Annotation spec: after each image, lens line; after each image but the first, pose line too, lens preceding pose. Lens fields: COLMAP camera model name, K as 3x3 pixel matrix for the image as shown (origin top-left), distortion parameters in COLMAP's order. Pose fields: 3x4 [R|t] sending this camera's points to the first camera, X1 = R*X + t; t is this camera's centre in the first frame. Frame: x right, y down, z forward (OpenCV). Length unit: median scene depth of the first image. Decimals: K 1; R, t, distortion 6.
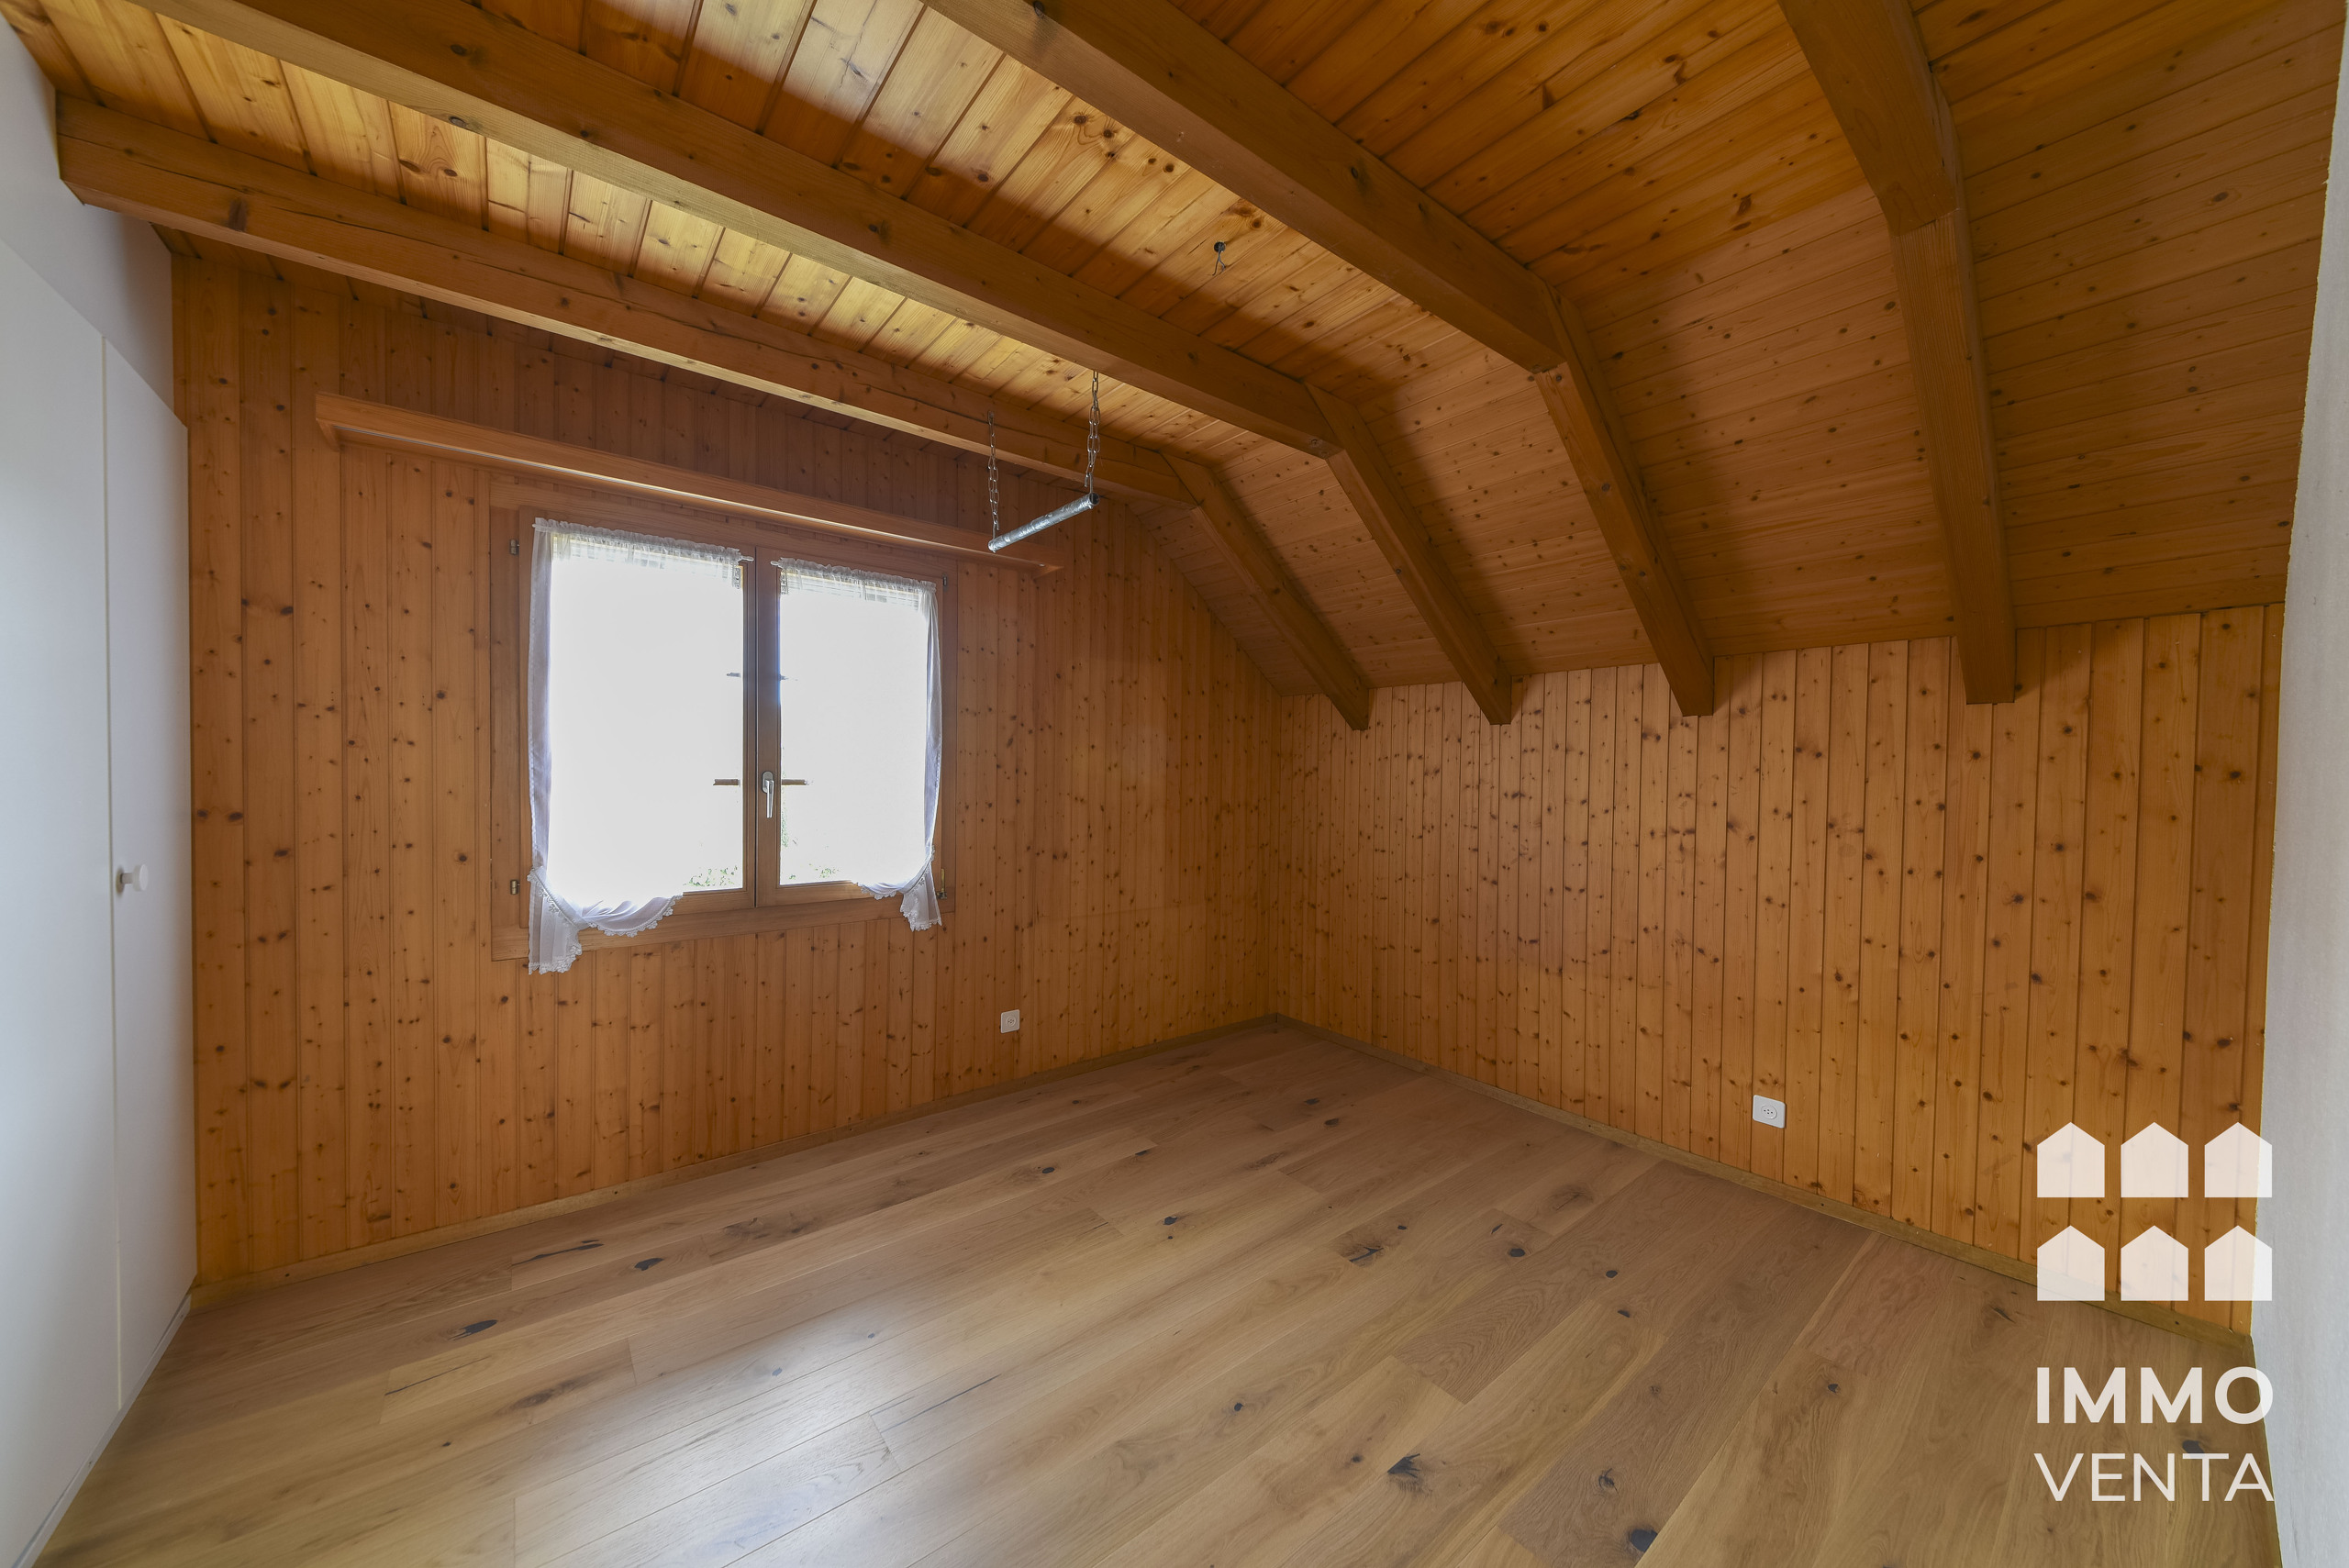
lens RADIAL K [[821.2, 0, 1181.2], [0, 821.2, 788.9], [0, 0, 1]] dist [0.012861, -0.000296]
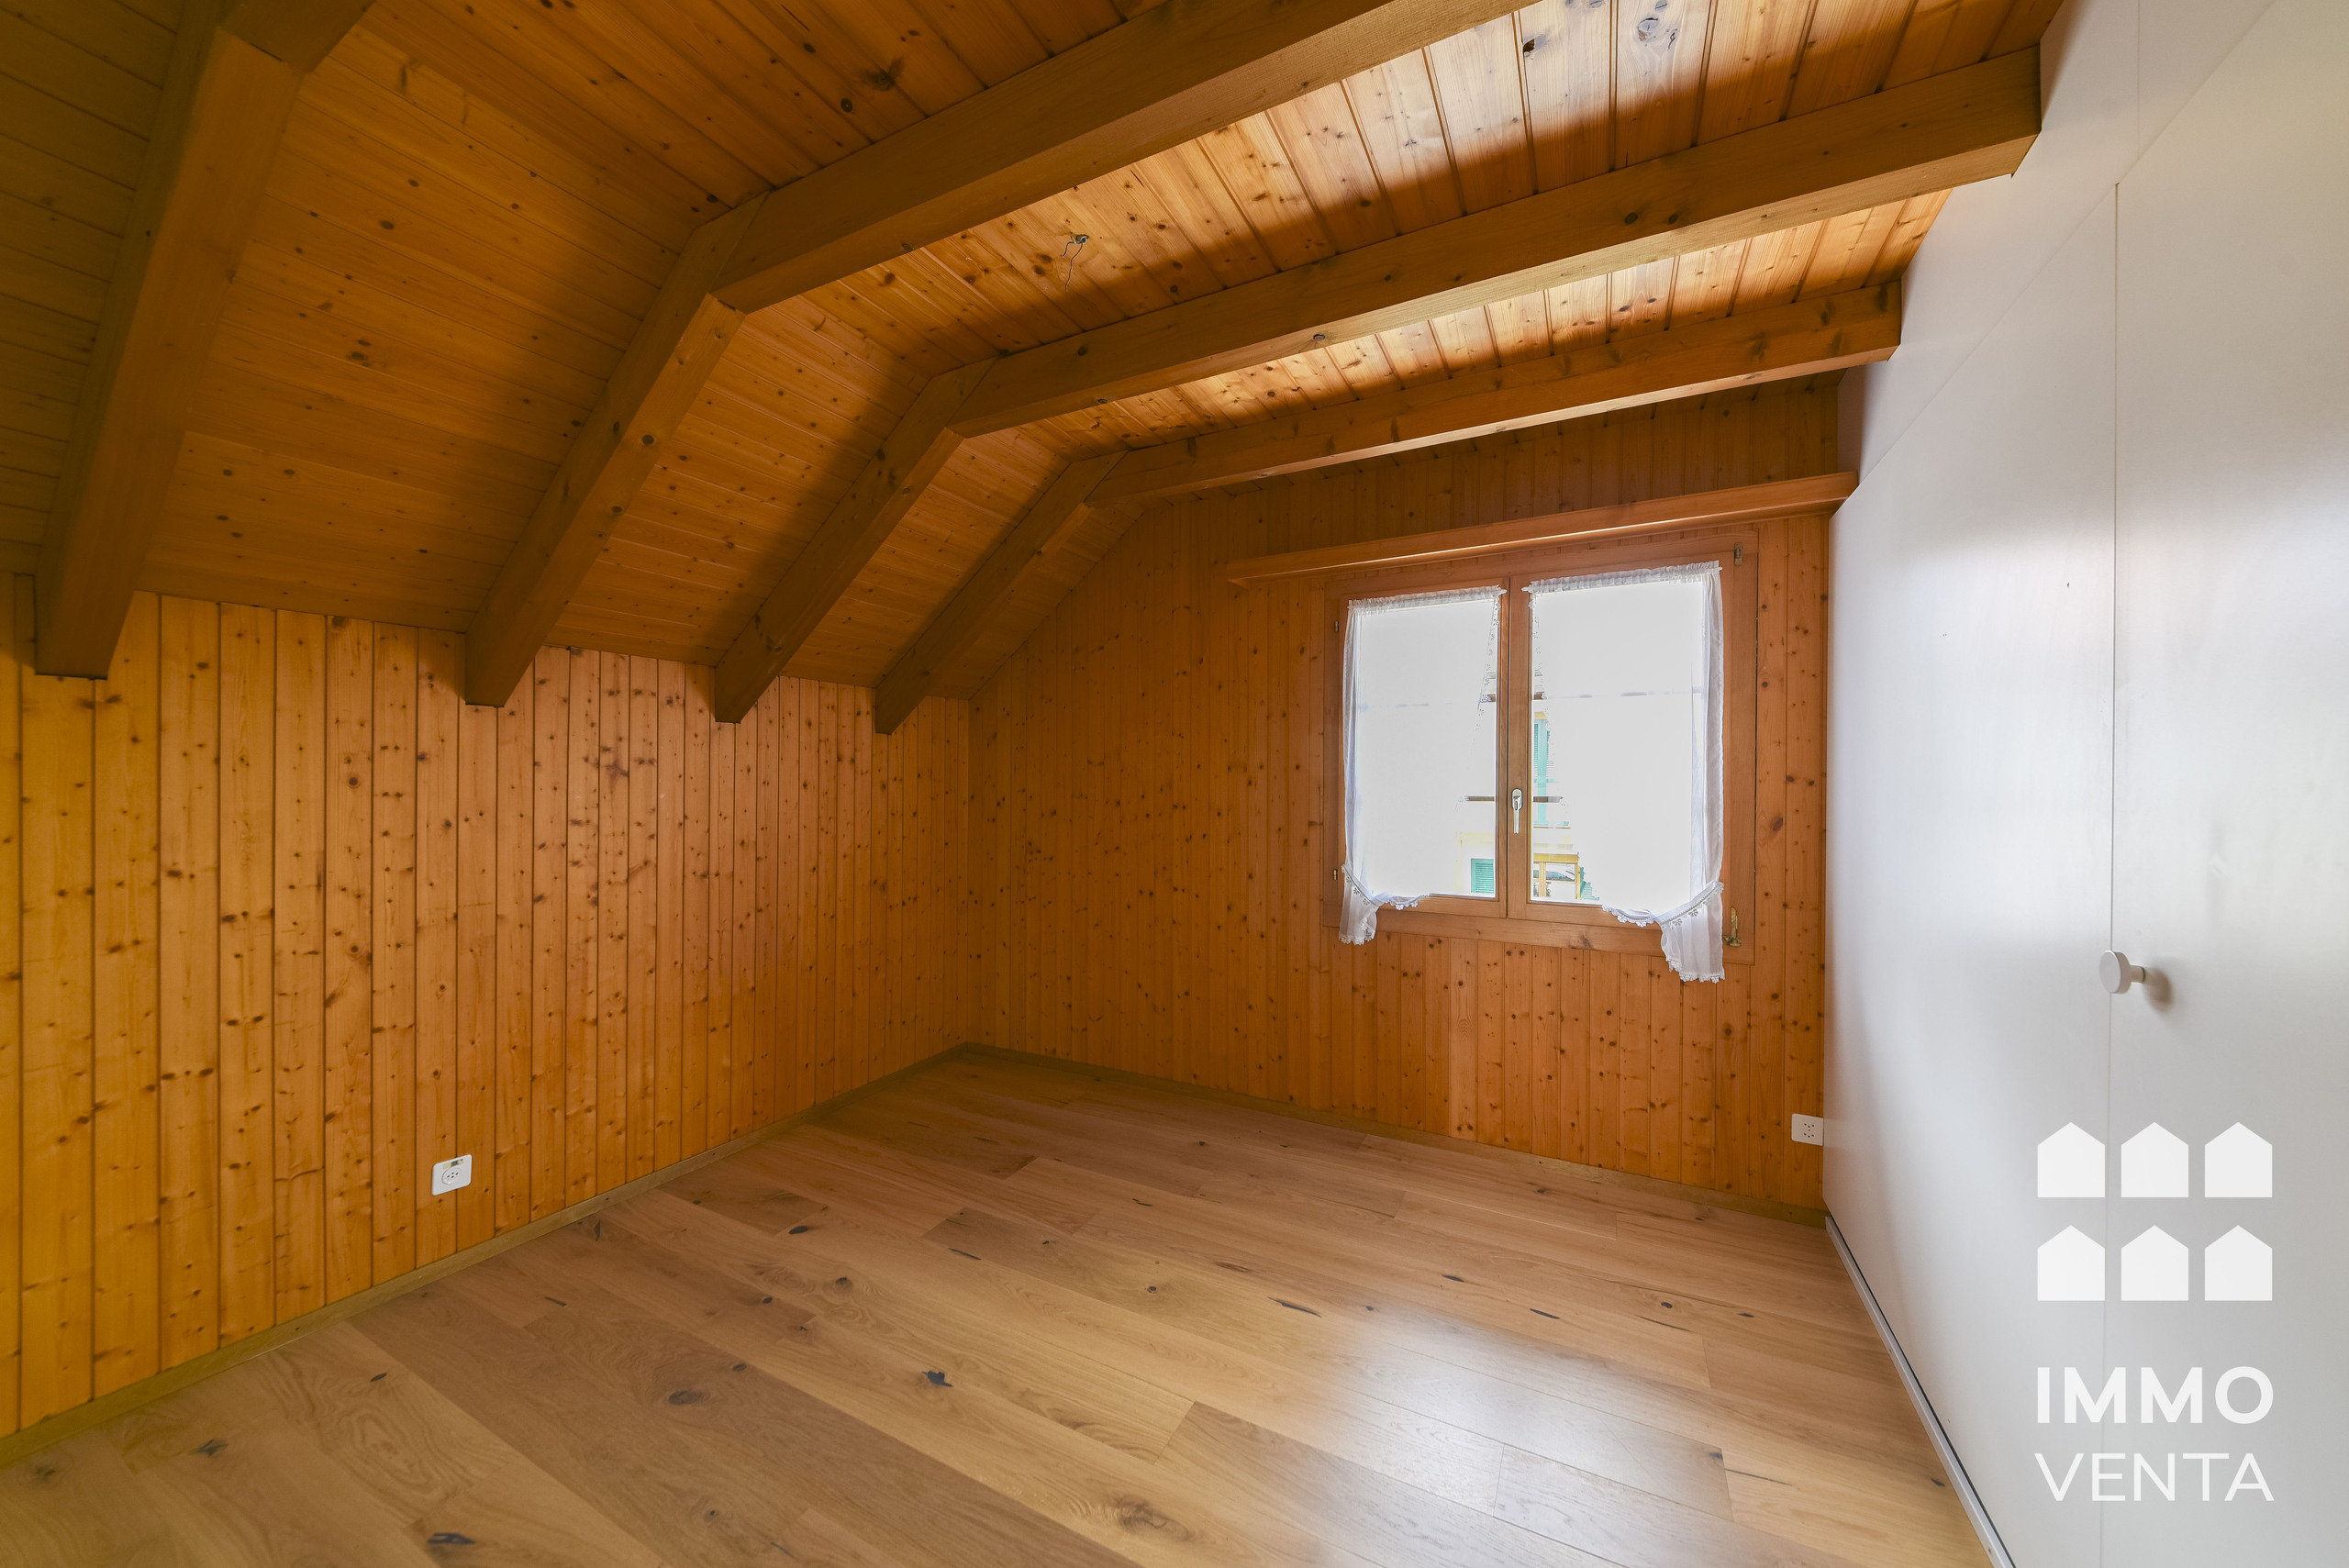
lens RADIAL K [[821.2, 0, 1180.7], [0, 821.2, 774.6], [0, 0, 1]] dist [0.012861, -0.000296]
pose [[0.380675, -0.019606, -0.924501, 0.315915], [-0.025491, 0.999173, -0.031685, 0.006032], [0.924358, 0.035628, 0.379860, 0.221273]]
